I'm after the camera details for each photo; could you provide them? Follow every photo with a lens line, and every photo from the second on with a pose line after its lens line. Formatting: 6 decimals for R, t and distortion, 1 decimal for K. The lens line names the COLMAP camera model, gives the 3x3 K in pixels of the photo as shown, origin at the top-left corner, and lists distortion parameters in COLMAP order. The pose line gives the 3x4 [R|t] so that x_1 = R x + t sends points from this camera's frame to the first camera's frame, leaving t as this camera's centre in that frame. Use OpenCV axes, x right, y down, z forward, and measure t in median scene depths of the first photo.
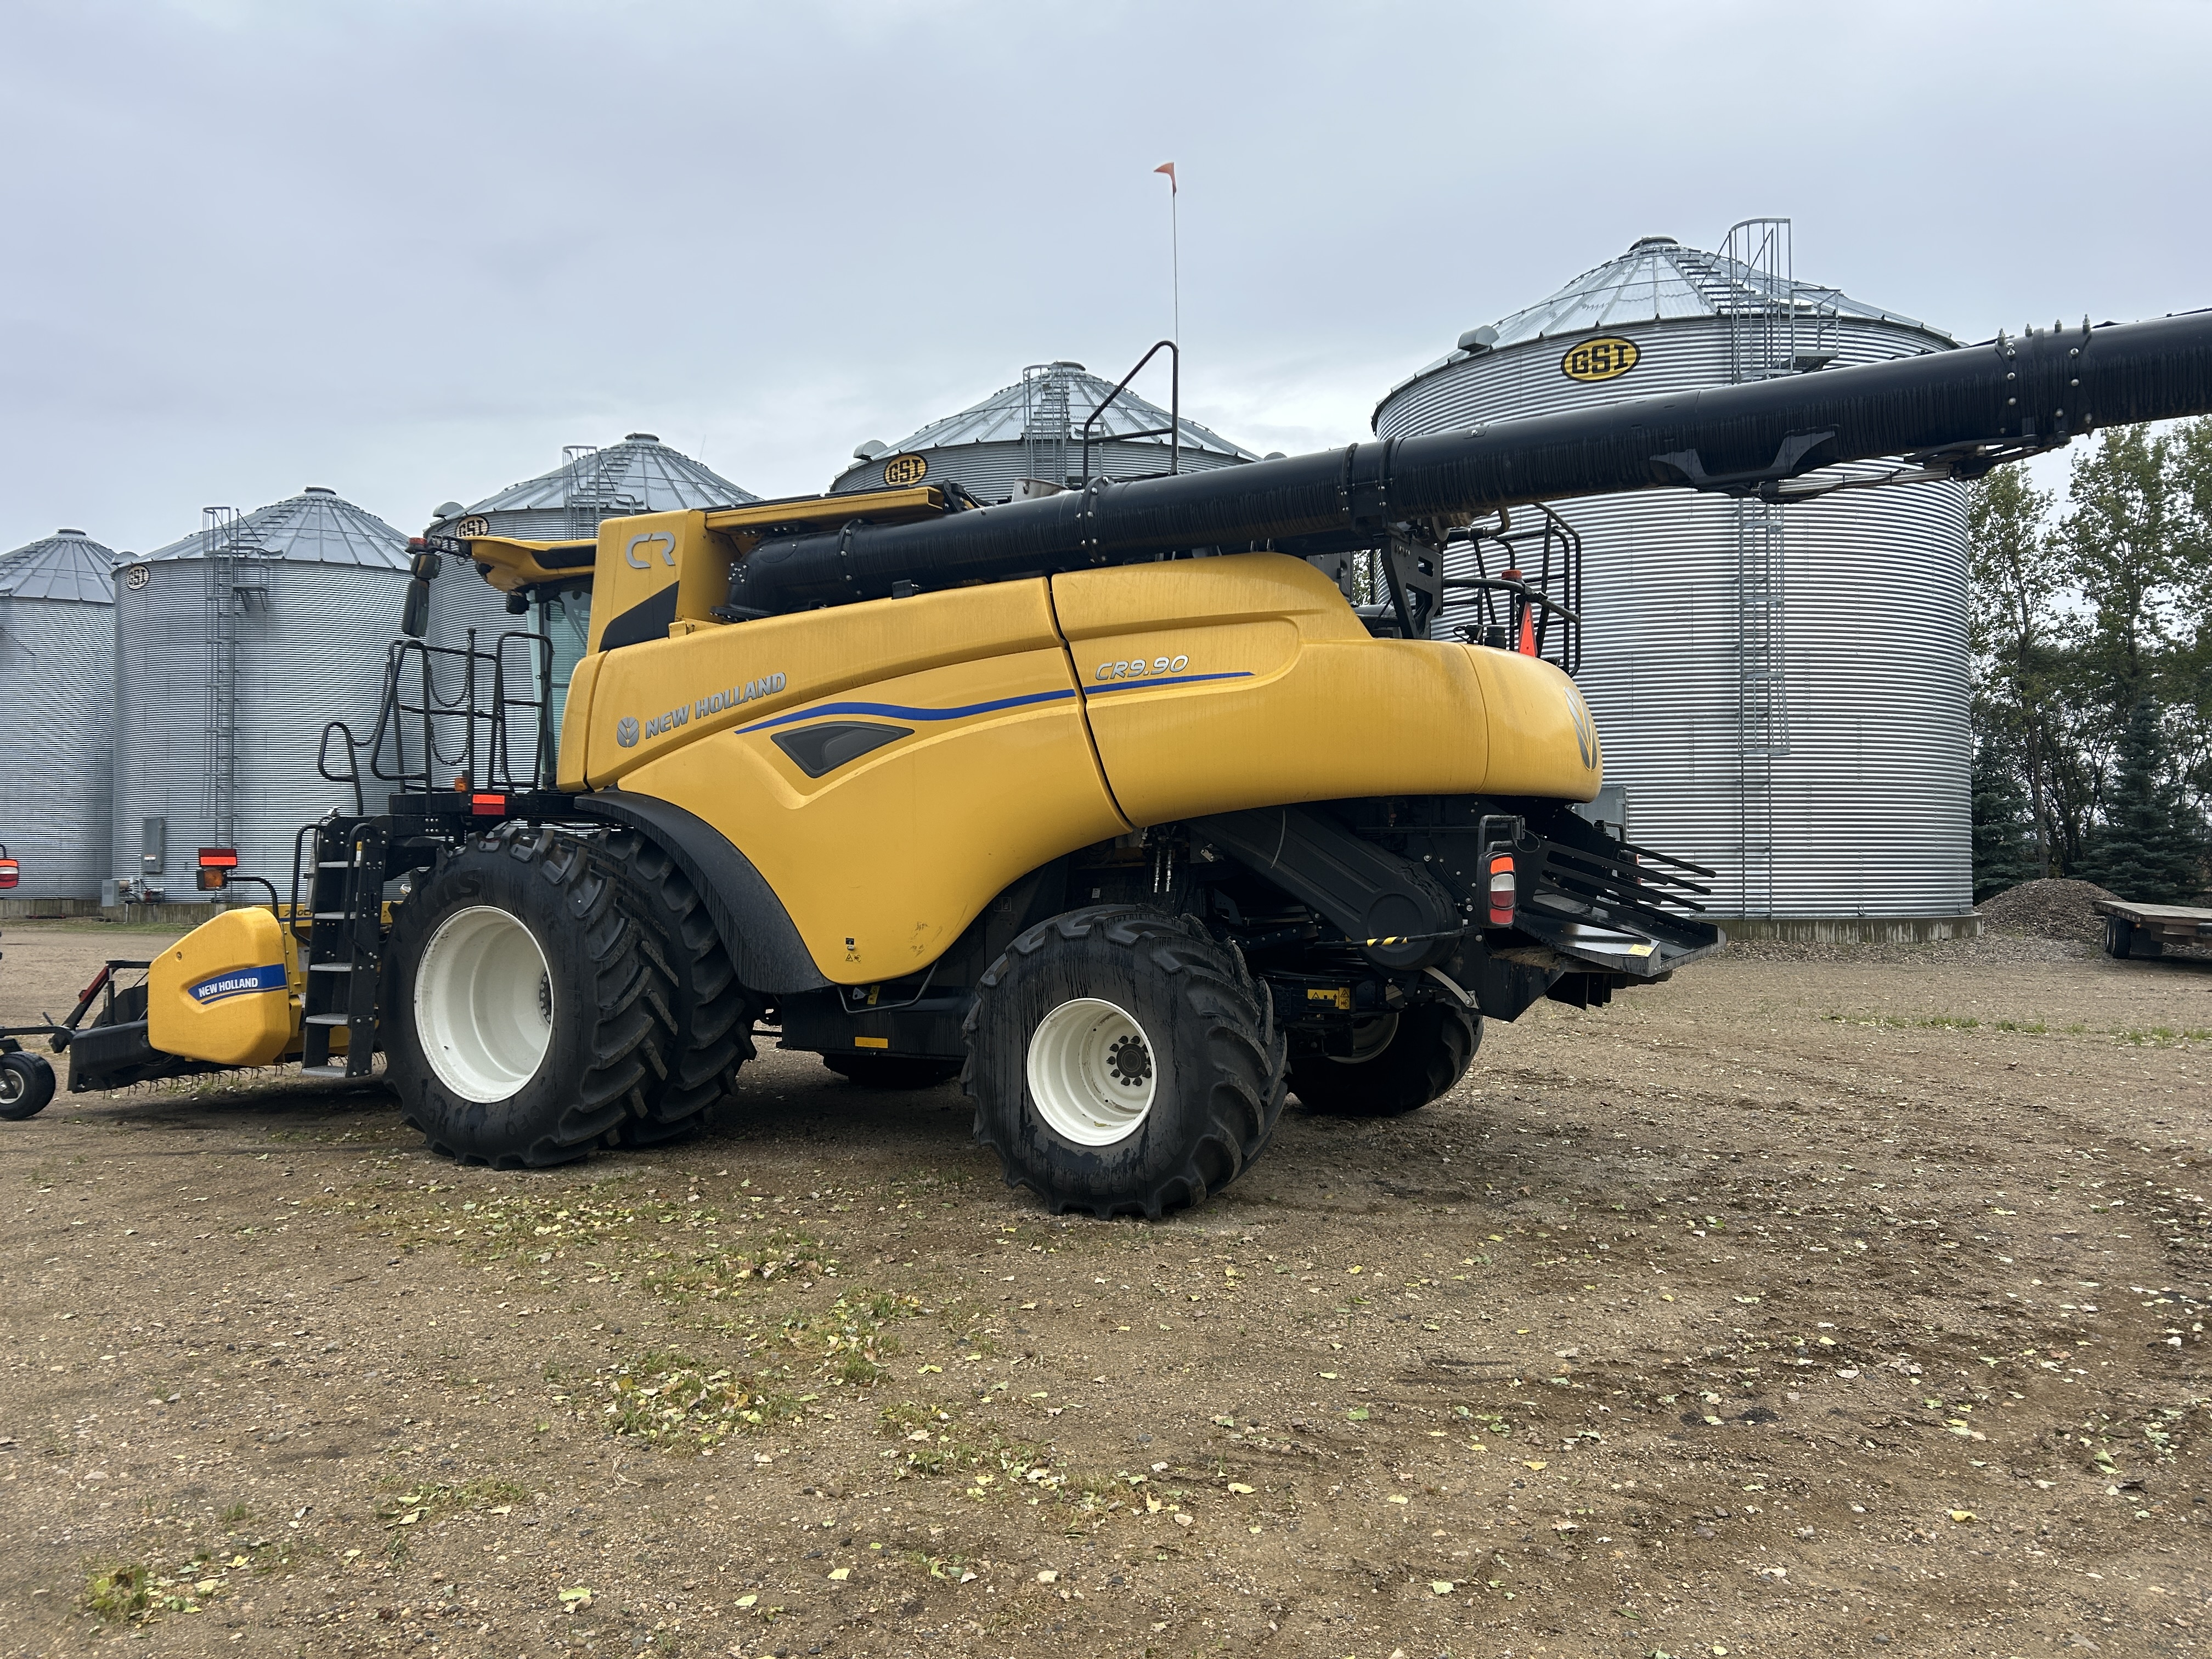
lens RADIAL K [[1654.3, 0, 1106.4], [0, 1654.3, 836.3], [0, 0, 1]] dist [0.044212, -0.038106]
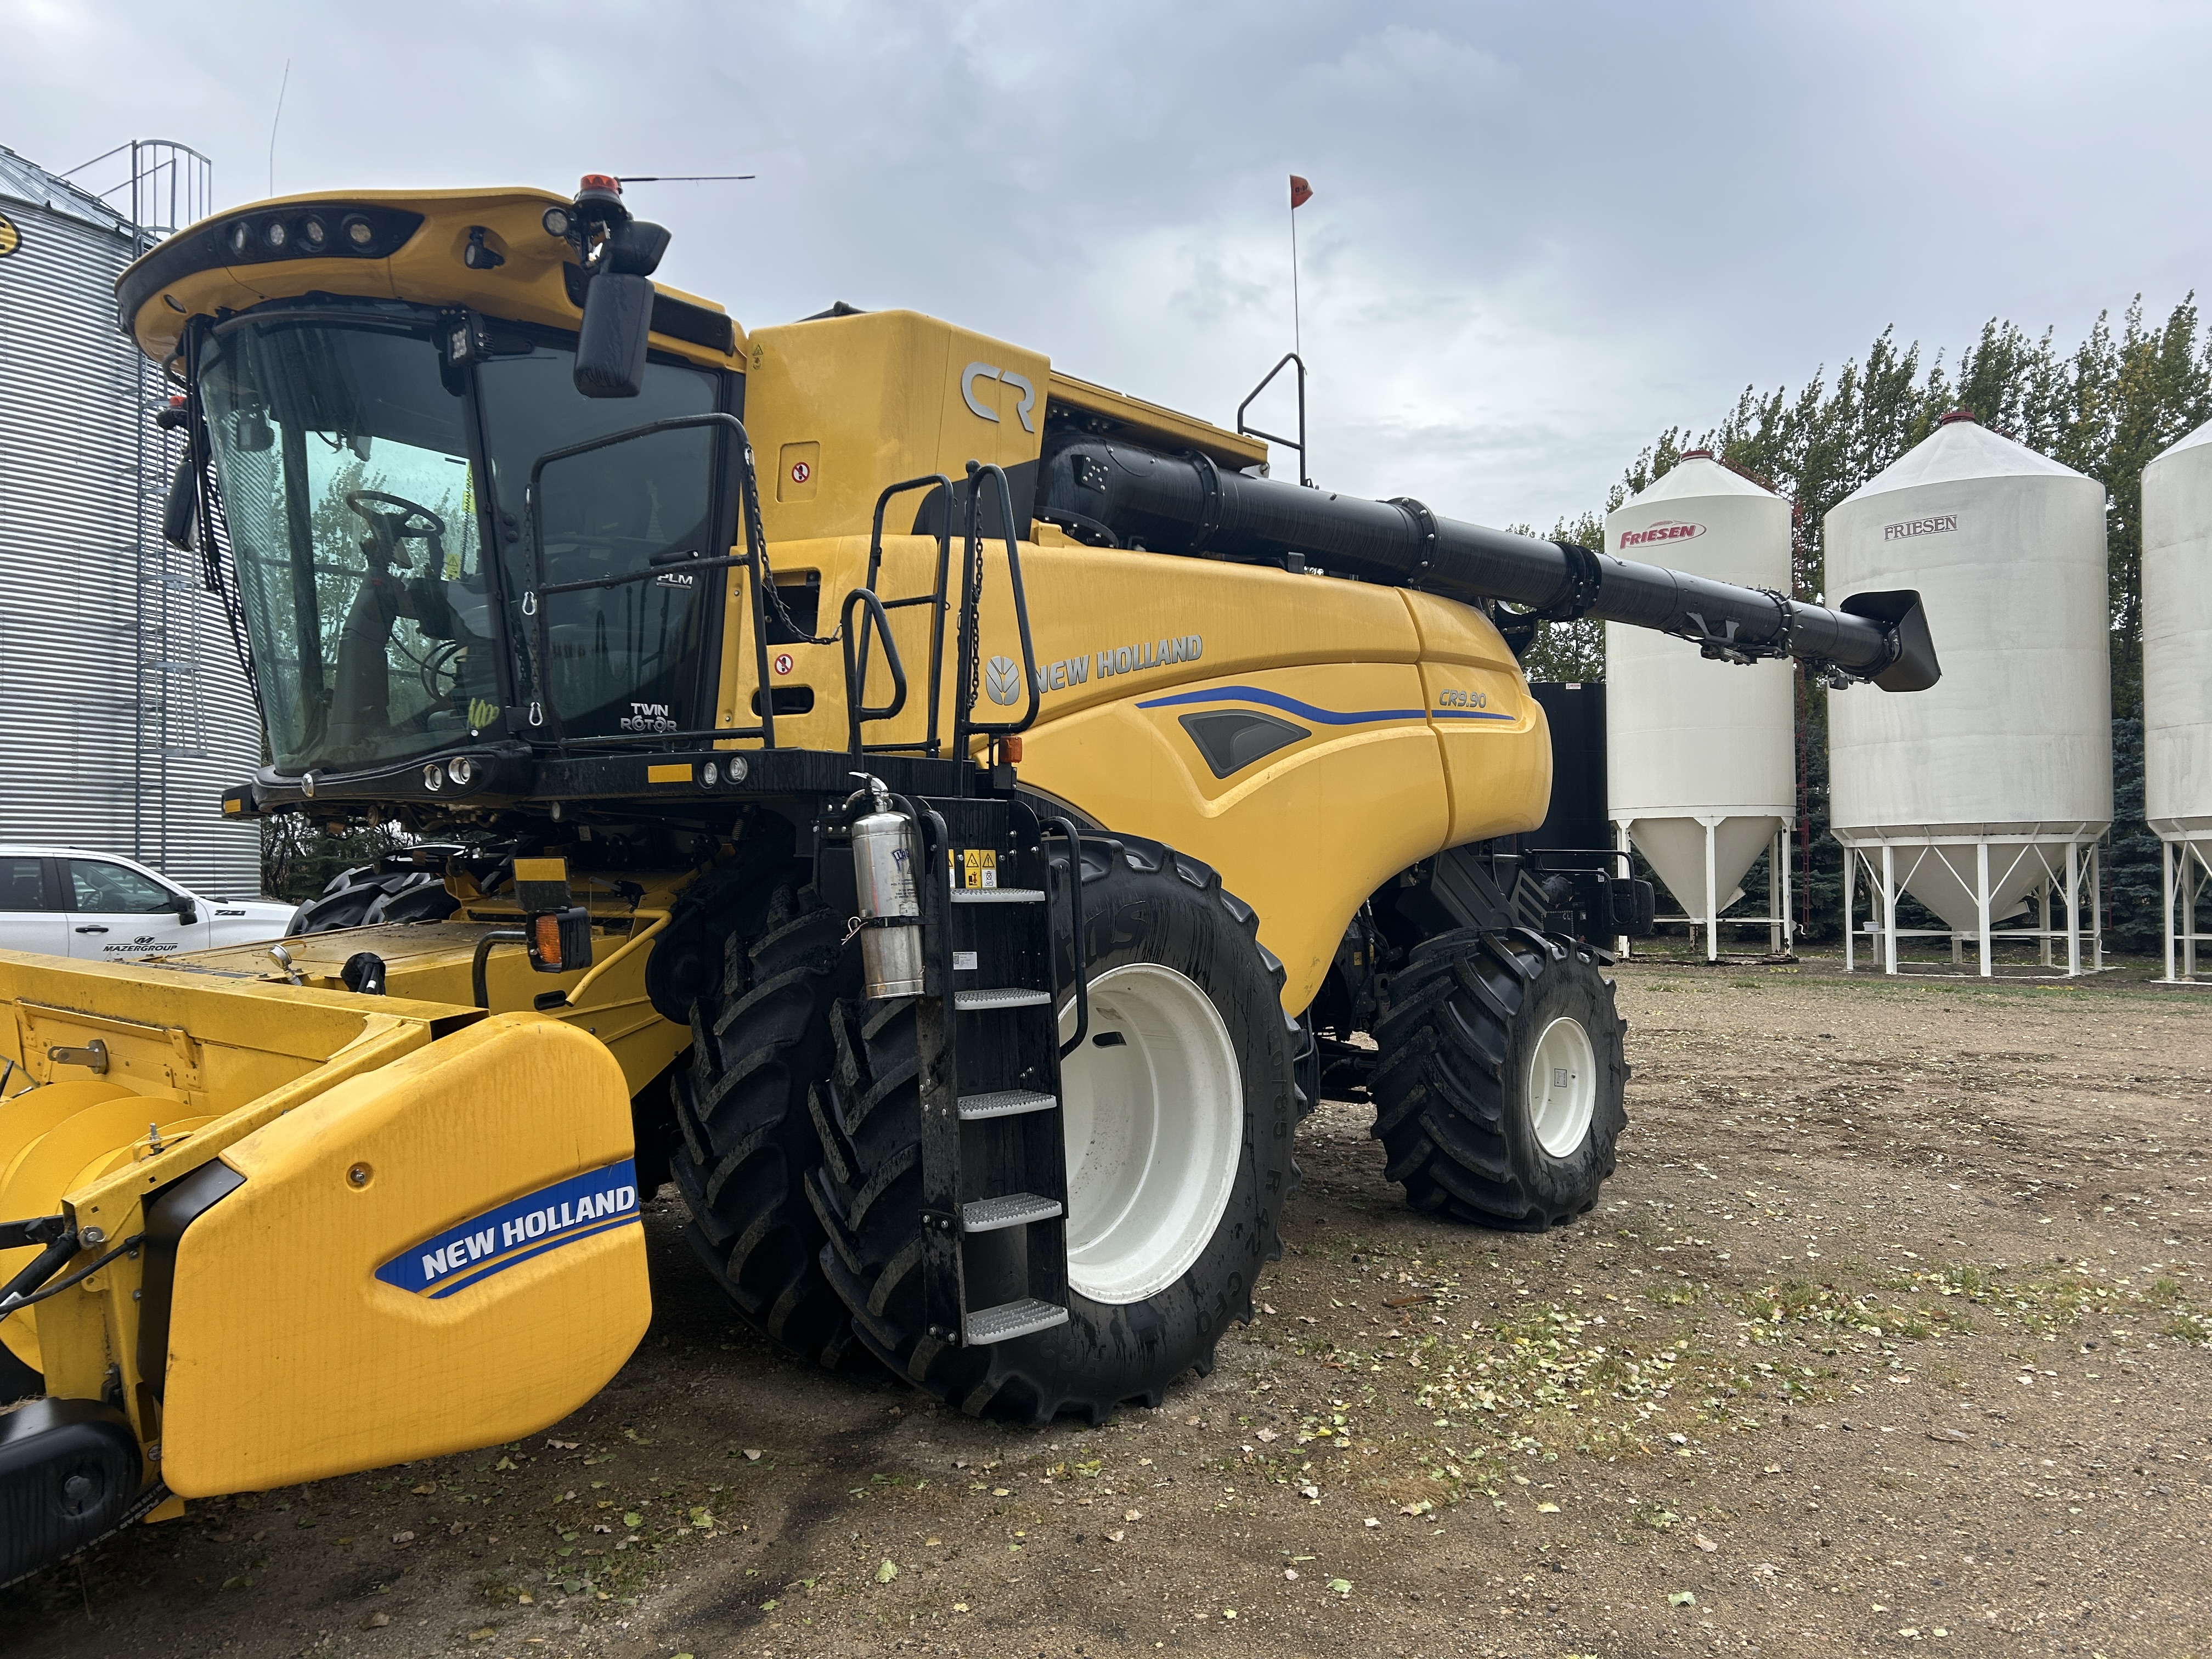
lens RADIAL K [[1654.3, 0, 1105.5], [0, 1654.3, 831.2], [0, 0, 1]] dist [0.044212, -0.038106]
pose [[0.253626, 0.025908, 0.966955, -0.924833], [-0.016780, 0.999609, -0.022382, 0.007833], [-0.967157, -0.010549, 0.253962, 0.843489]]
